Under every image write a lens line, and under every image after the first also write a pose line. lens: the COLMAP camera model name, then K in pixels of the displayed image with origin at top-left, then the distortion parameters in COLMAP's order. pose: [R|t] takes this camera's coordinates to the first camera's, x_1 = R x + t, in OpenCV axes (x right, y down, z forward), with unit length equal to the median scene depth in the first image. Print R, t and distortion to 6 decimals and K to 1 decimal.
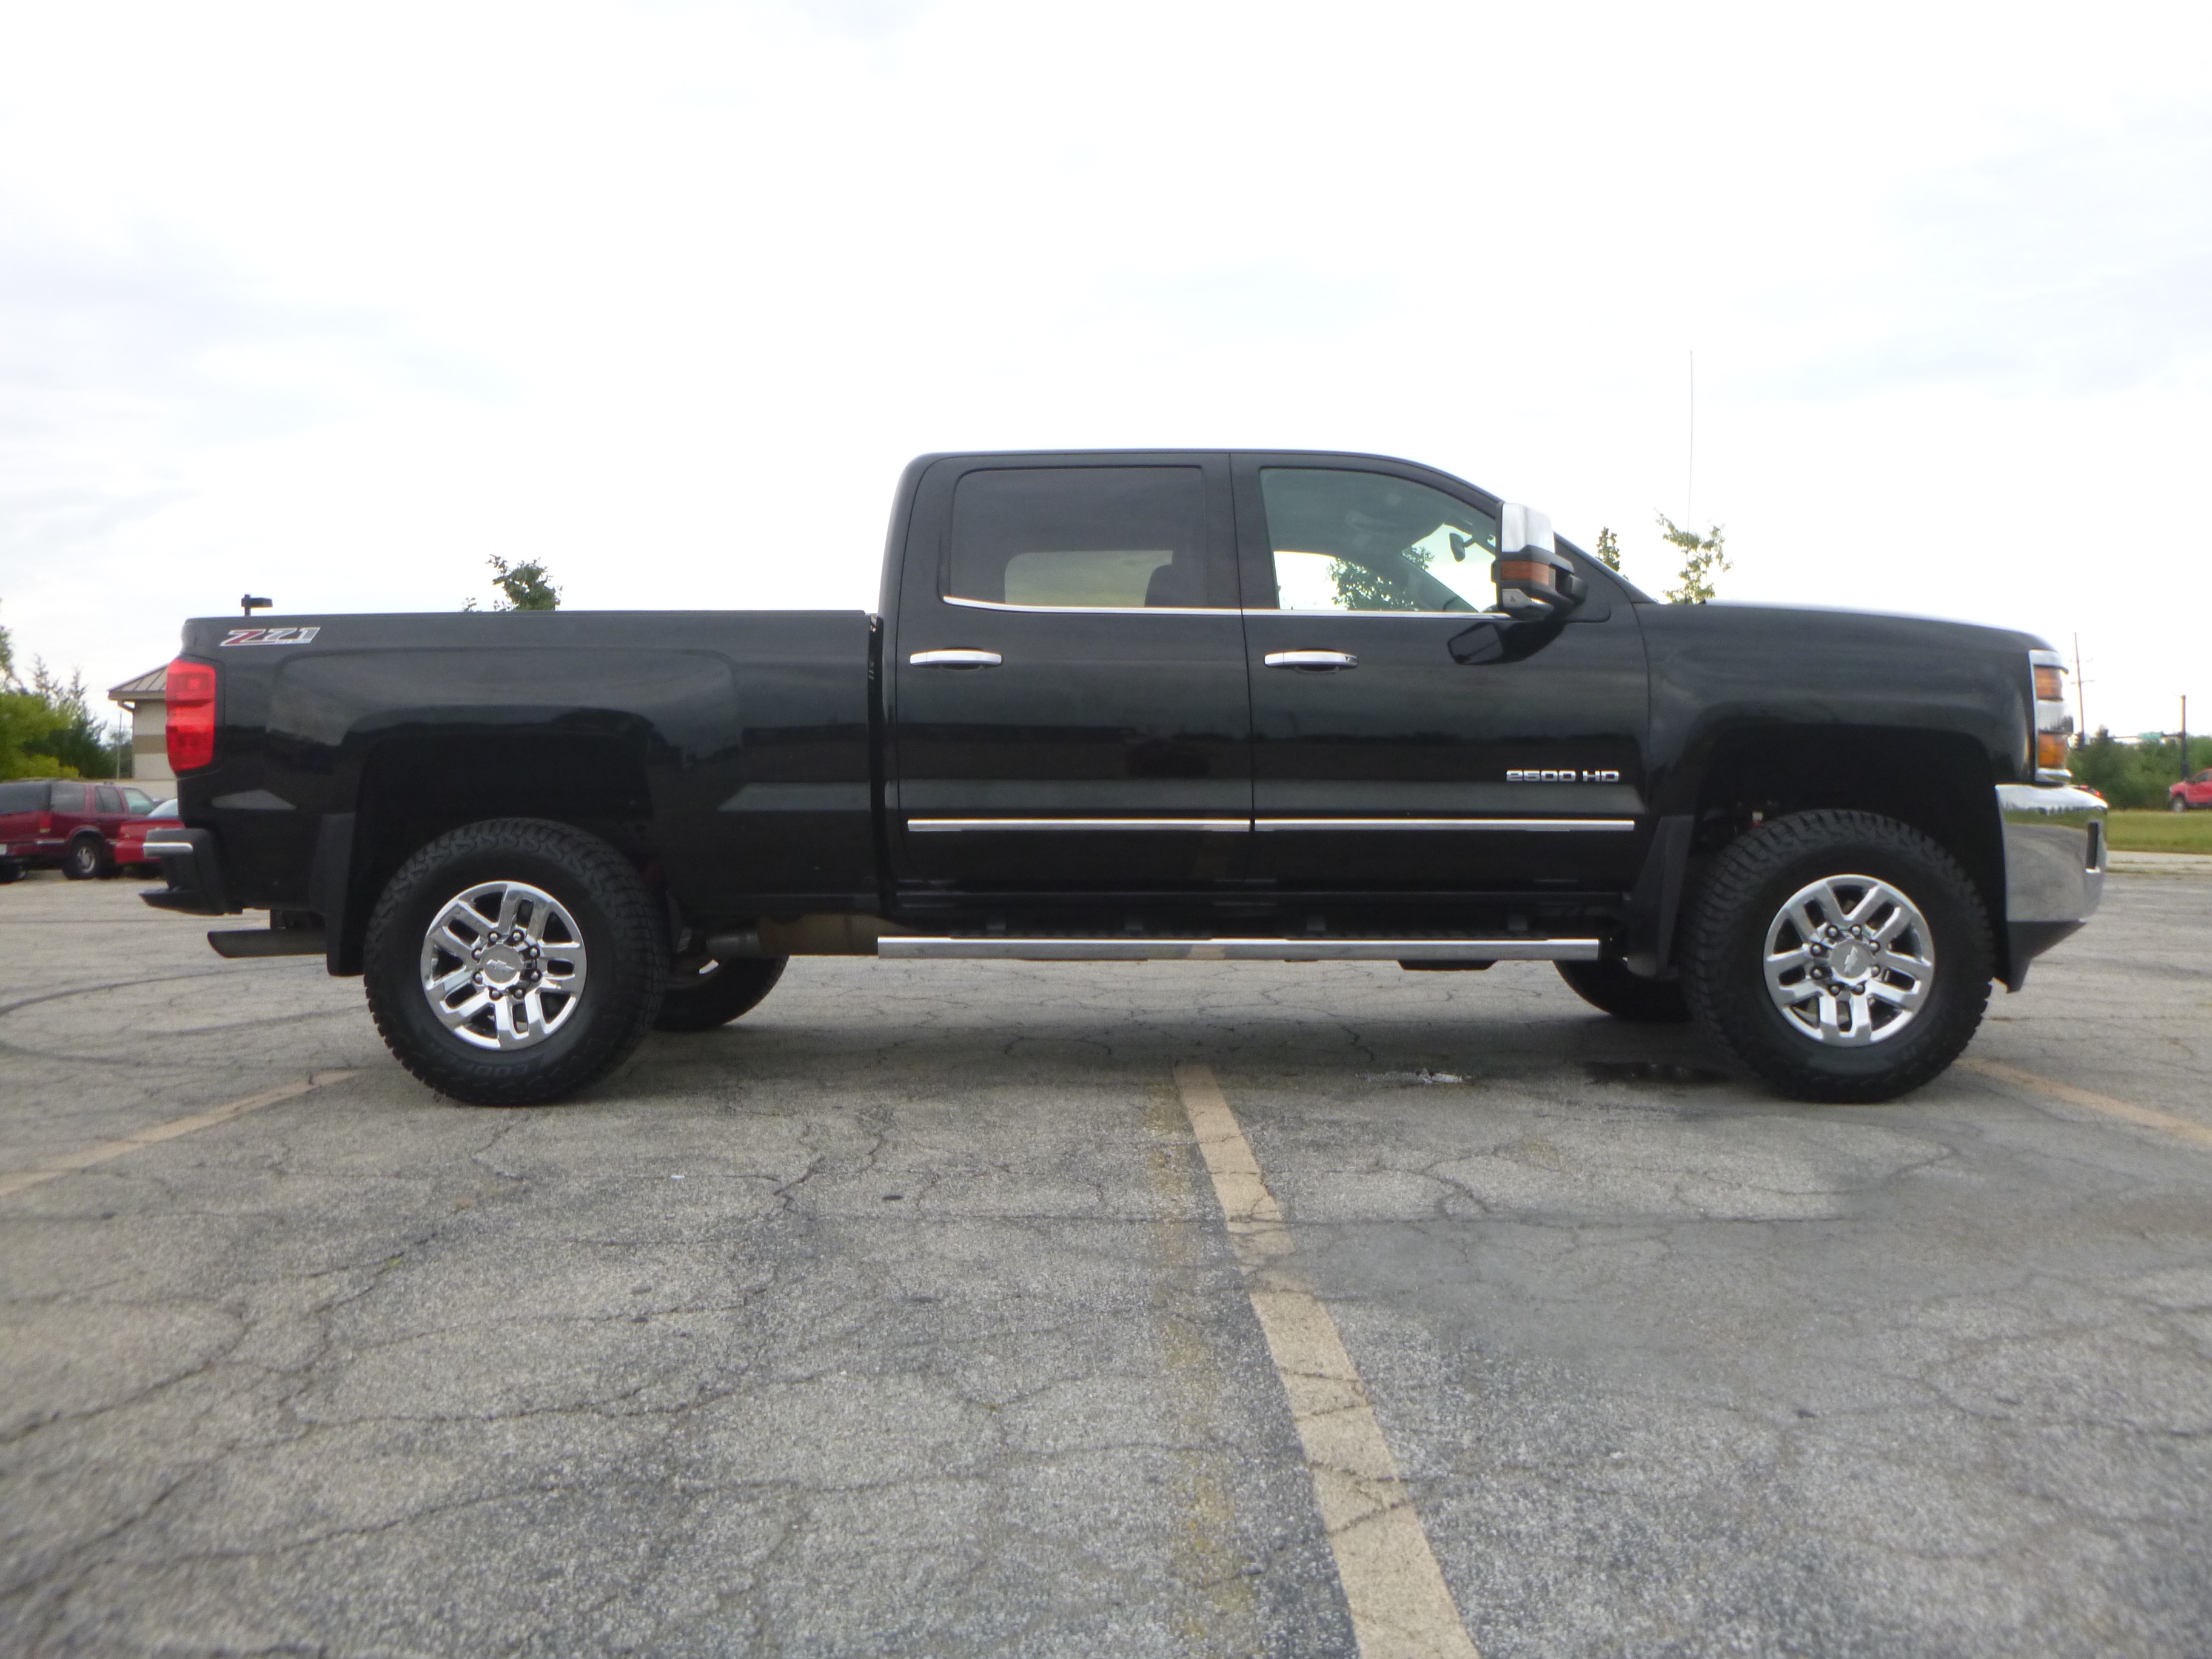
lens RADIAL K [[1619.0, 0, 1113.3], [0, 1619.0, 831.3], [0, 0, 1]] dist [-0.027639, -0.002808]
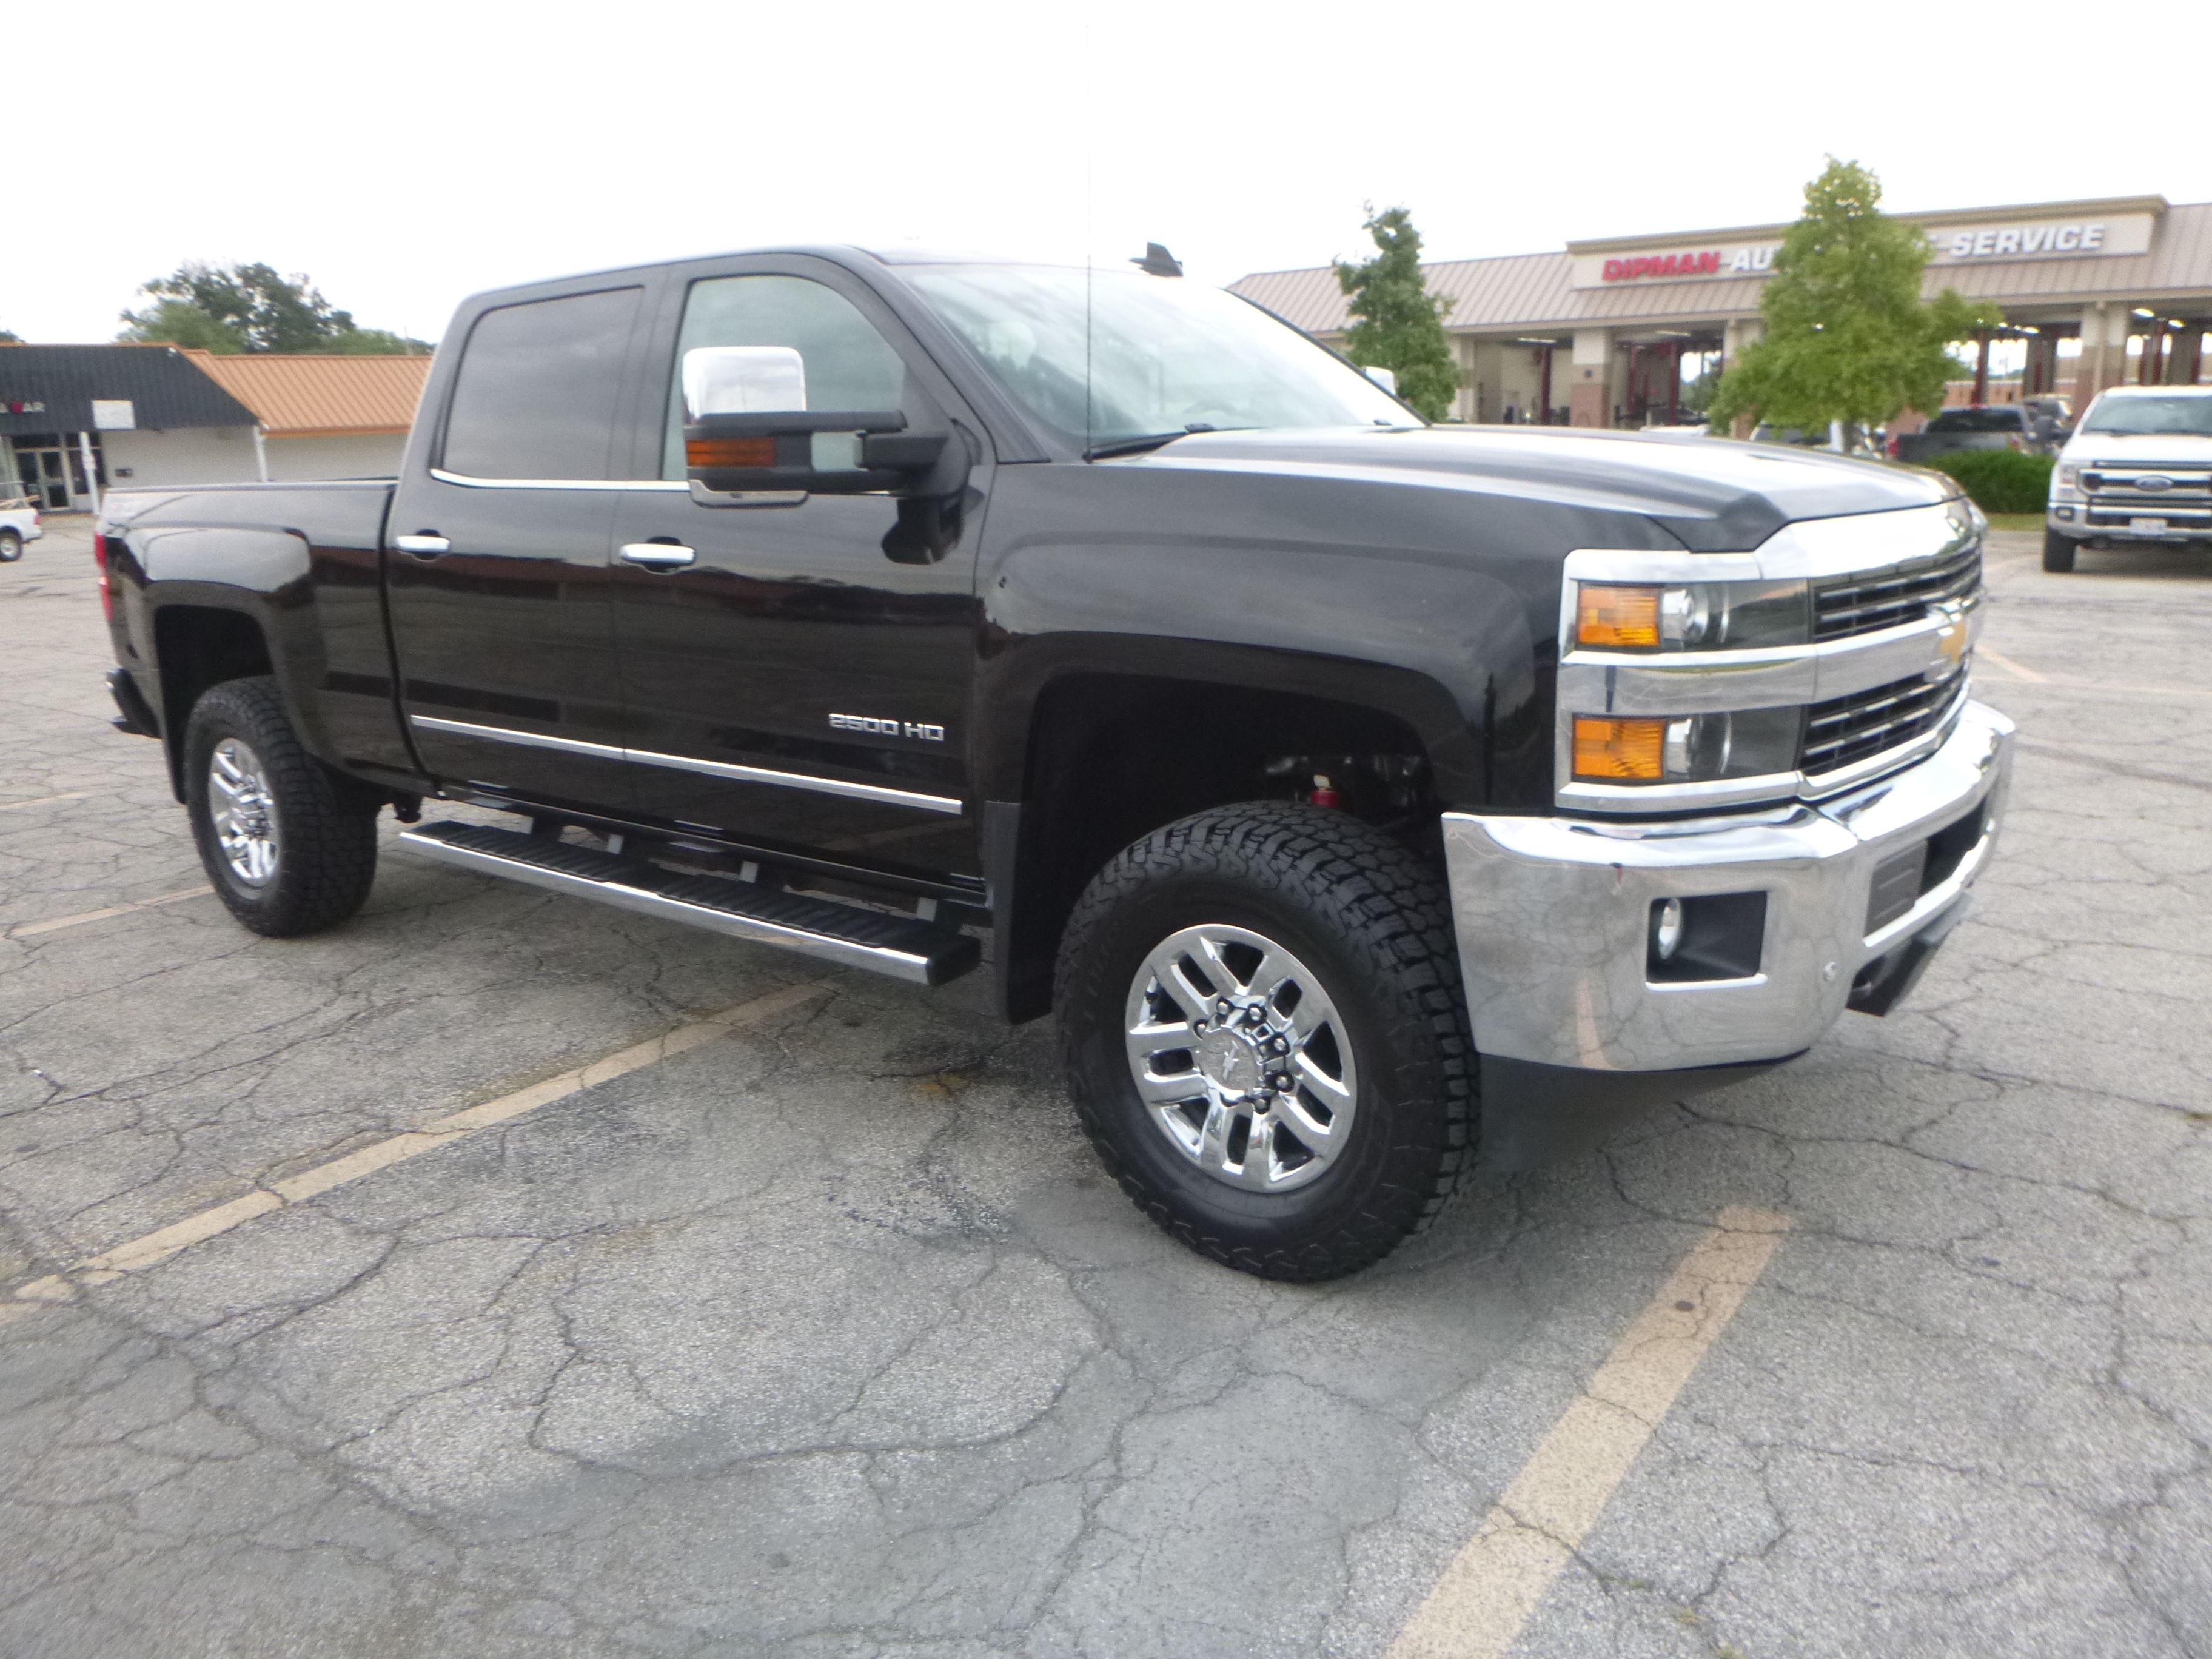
lens RADIAL K [[1619.0, 0, 1092.2], [0, 1619.0, 829.6], [0, 0, 1]] dist [-0.027639, -0.002808]
pose [[0.790118, 0.117909, -0.601508, 0.776511], [0.024475, 0.974473, 0.223168, -0.145031], [0.612466, -0.191051, 0.767062, 0.508763]]
